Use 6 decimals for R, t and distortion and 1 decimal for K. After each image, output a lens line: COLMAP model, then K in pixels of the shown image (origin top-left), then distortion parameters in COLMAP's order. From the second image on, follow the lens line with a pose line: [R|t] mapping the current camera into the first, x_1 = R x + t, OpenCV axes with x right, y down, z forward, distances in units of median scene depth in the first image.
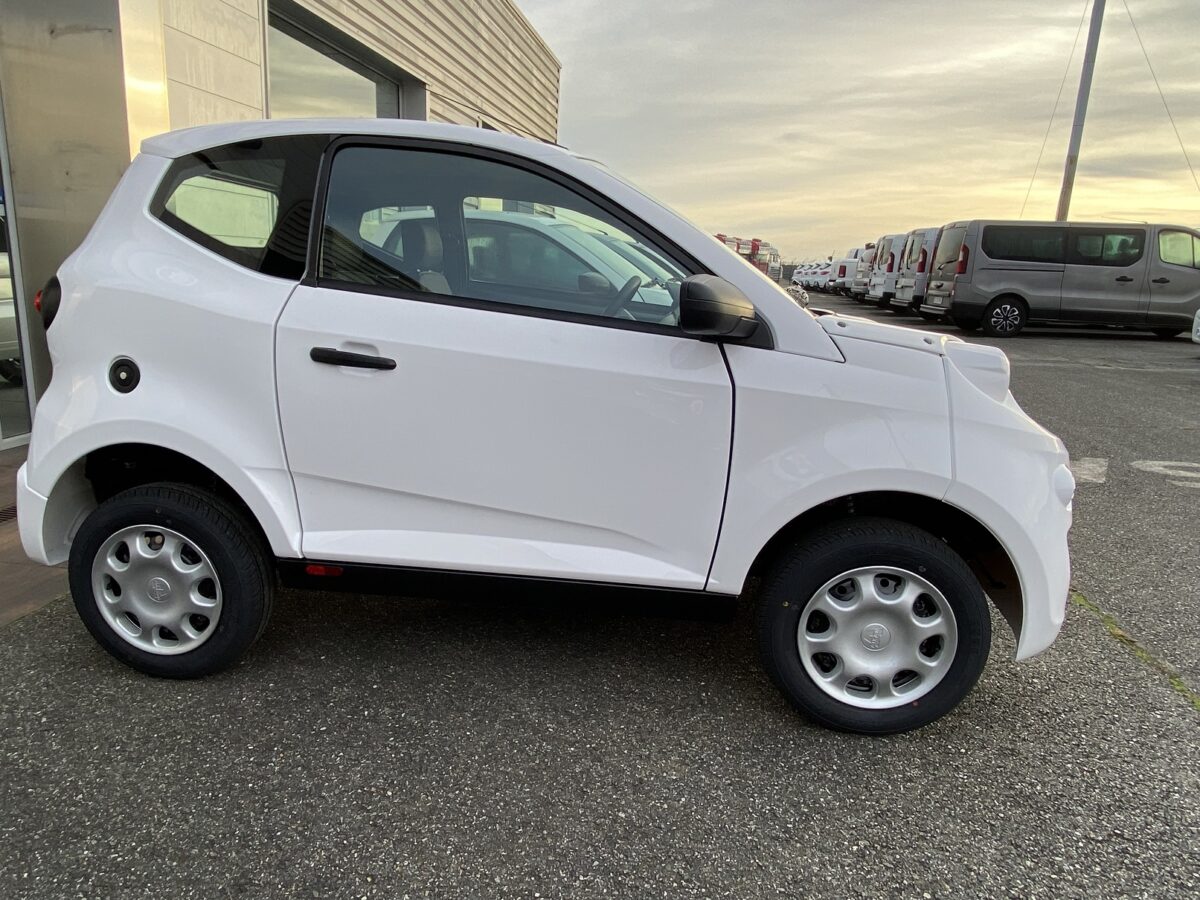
lens RADIAL K [[757.5, 0, 603.3], [0, 757.5, 433.1], [0, 0, 1]] dist [0.039326, -0.042288]
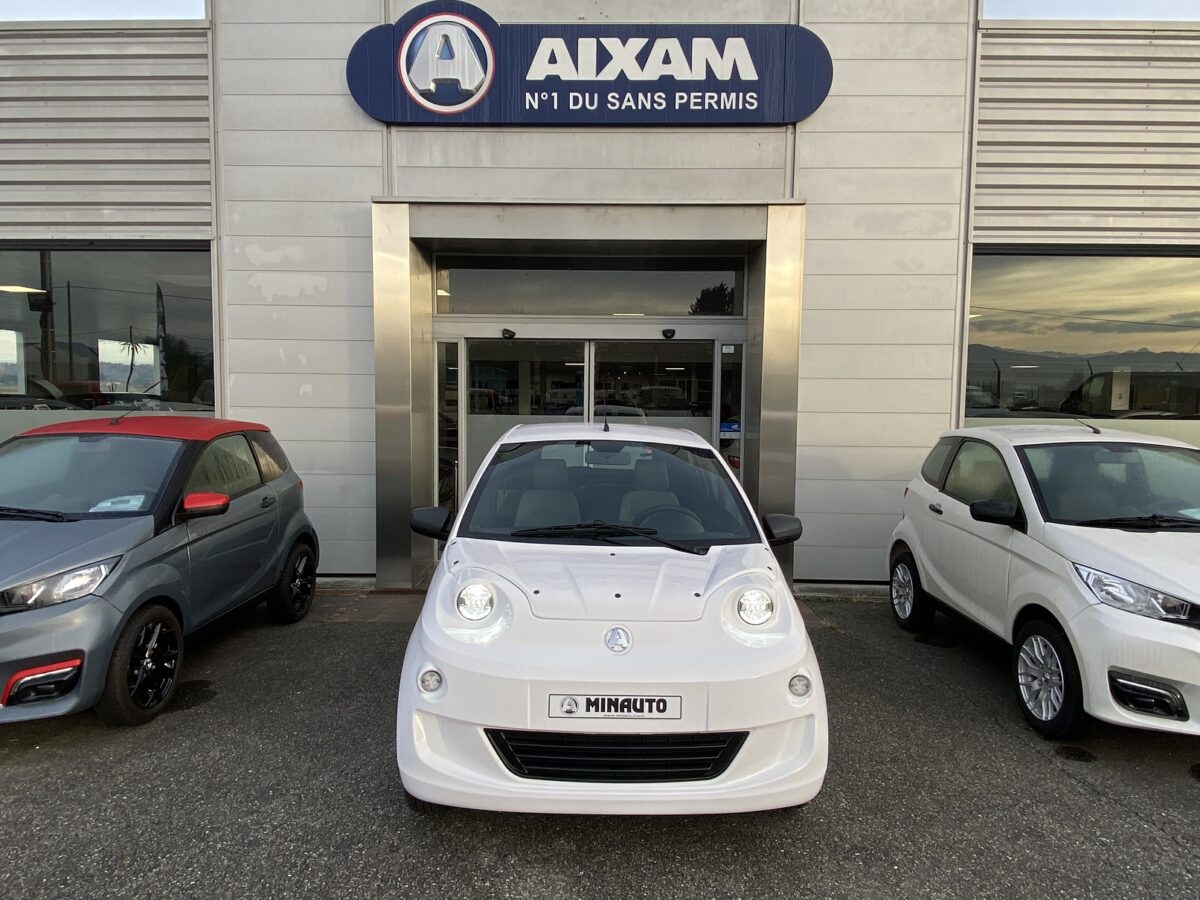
lens RADIAL K [[757.5, 0, 603.3], [0, 757.5, 433.1], [0, 0, 1]] dist [0.039326, -0.042288]
pose [[0.132532, 0.005527, -0.991163, 2.029259], [-0.217989, 0.975663, -0.023707, -0.413968], [0.966910, 0.219205, 0.130512, 1.015879]]
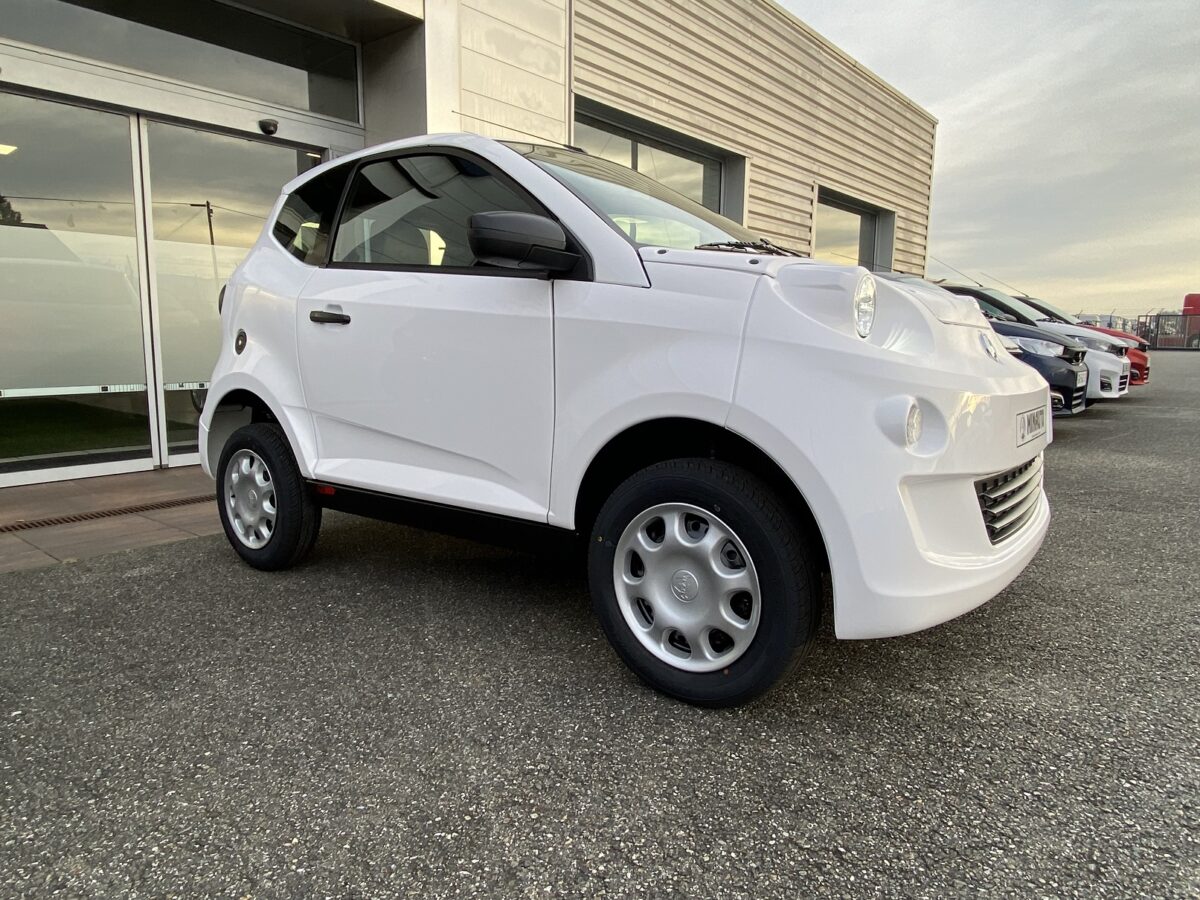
lens RADIAL K [[757.5, 0, 603.3], [0, 757.5, 433.1], [0, 0, 1]] dist [0.039326, -0.042288]
pose [[0.848983, 0.019547, -0.528058, 0.739089], [-0.079081, 0.992761, -0.090394, 0.174579], [0.522469, 0.118502, 0.844384, 0.167621]]
